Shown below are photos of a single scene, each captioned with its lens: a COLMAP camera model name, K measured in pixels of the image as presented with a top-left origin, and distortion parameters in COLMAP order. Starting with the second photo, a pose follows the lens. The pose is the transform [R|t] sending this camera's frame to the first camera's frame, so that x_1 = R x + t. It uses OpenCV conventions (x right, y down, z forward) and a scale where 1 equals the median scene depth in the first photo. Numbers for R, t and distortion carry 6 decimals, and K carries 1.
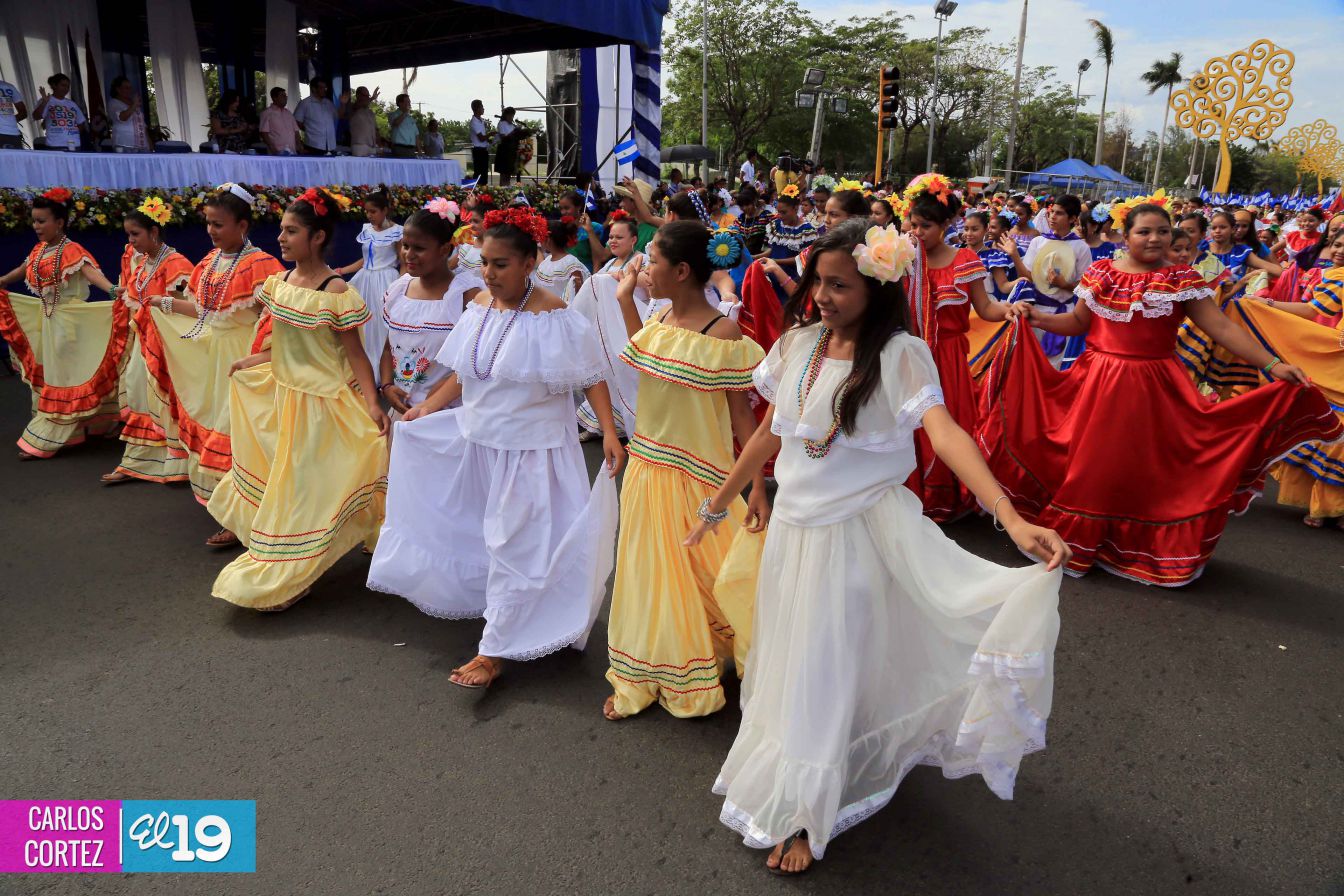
lens RADIAL K [[920.6, 0, 664.9], [0, 920.6, 458.2], [0, 0, 1]] dist [-0.128259, 0.075957]
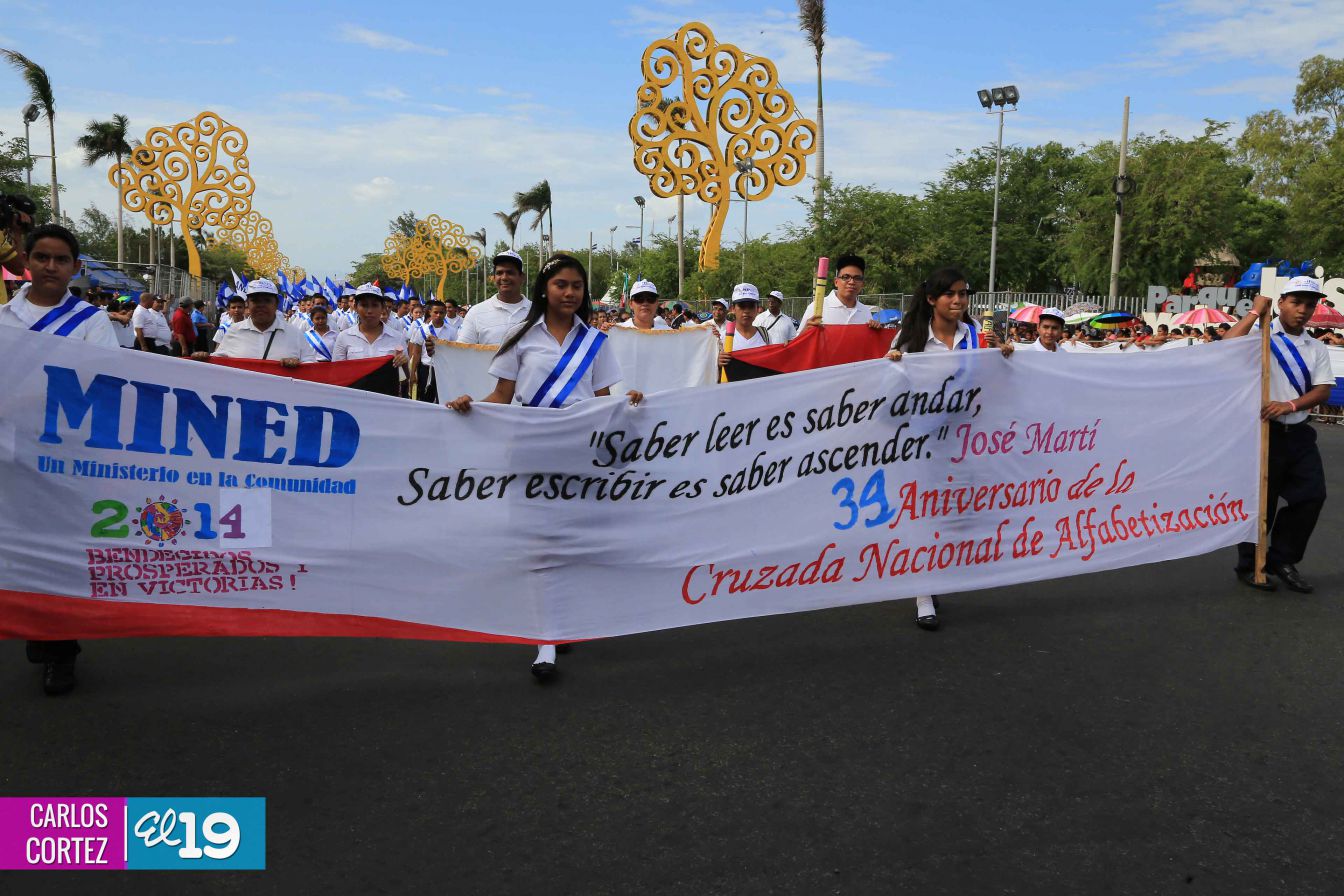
lens RADIAL K [[1178.2, 0, 661.3], [0, 1178.2, 451.5], [0, 0, 1]] dist [-0.046873, 0.106691]
pose [[0.566627, -0.102797, 0.817537, -0.017277], [0.230938, 0.972233, -0.037812, -0.023324], [-0.790950, 0.210226, 0.574634, 0.084549]]
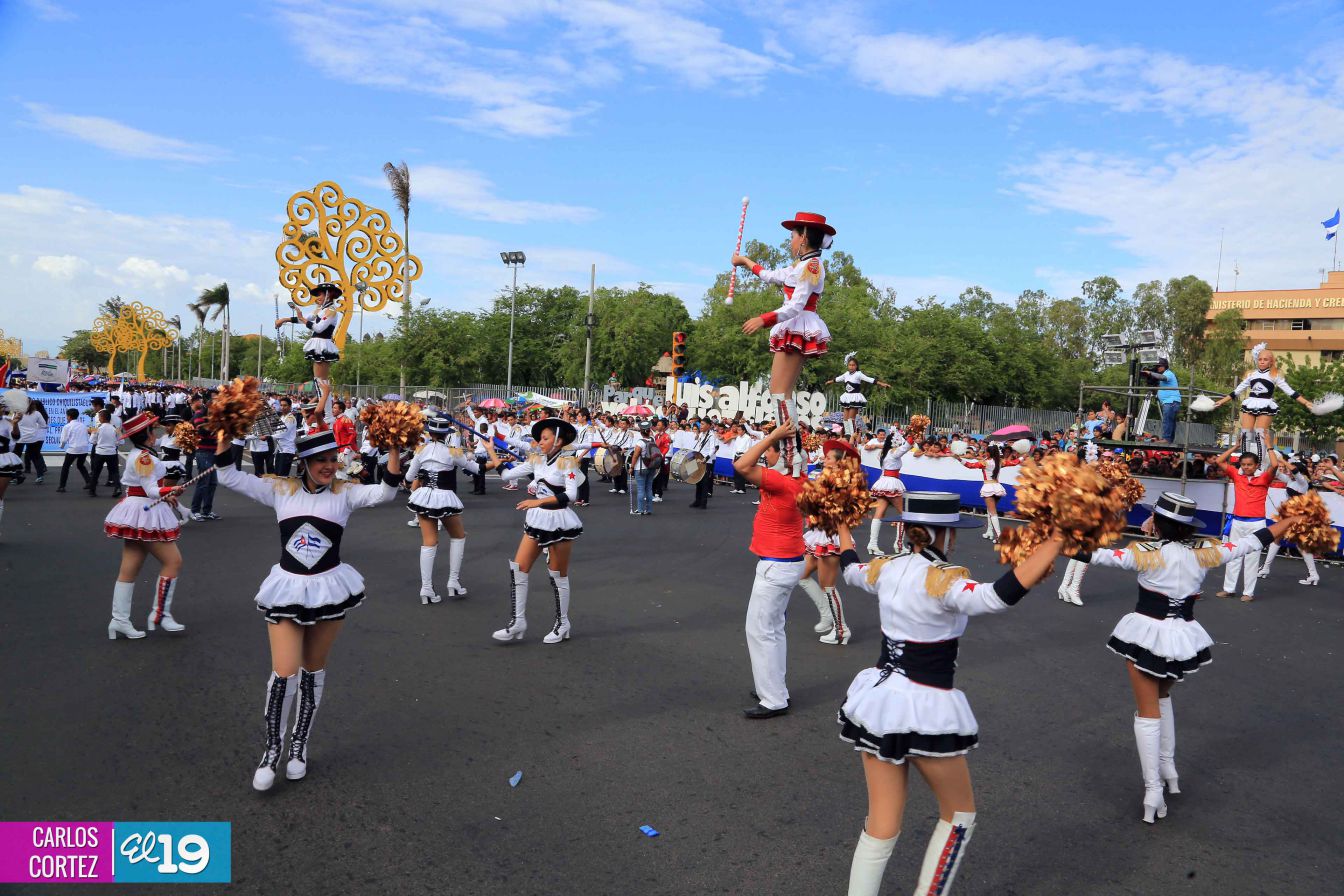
lens RADIAL K [[918.4, 0, 665.8], [0, 918.4, 454.7], [0, 0, 1]] dist [-0.119653, 0.068628]
pose [[0.261132, -0.060695, 0.963393, -0.059025], [0.237044, 0.971494, -0.003046, -0.007707], [-0.935746, 0.229162, 0.268076, 0.008491]]
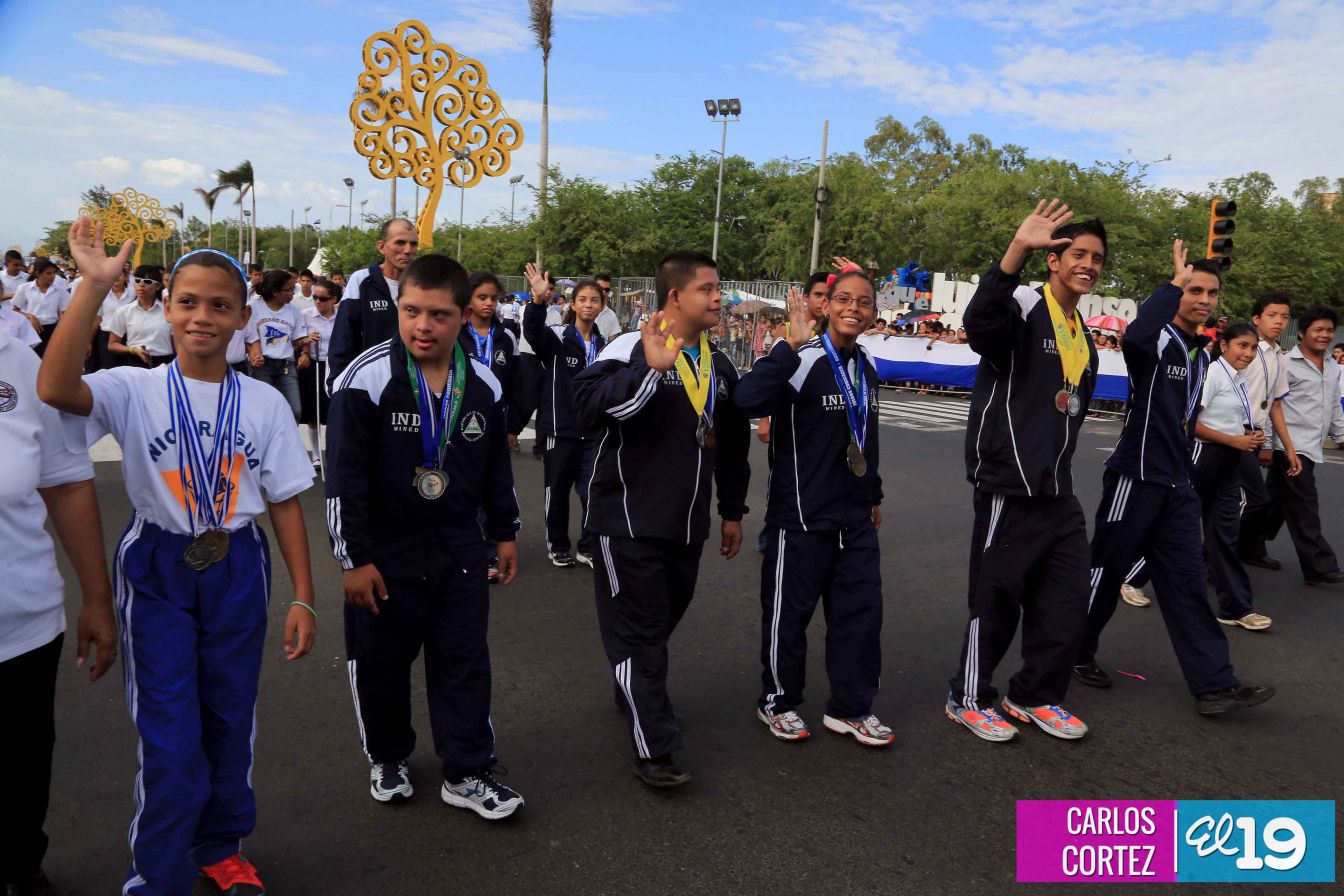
lens RADIAL K [[918.4, 0, 665.8], [0, 918.4, 454.7], [0, 0, 1]] dist [-0.119653, 0.068628]
pose [[0.246189, -0.159641, 0.955984, 0.037789], [0.225295, 0.968750, 0.103754, -0.044649], [-0.942673, 0.189835, 0.274462, 0.161793]]
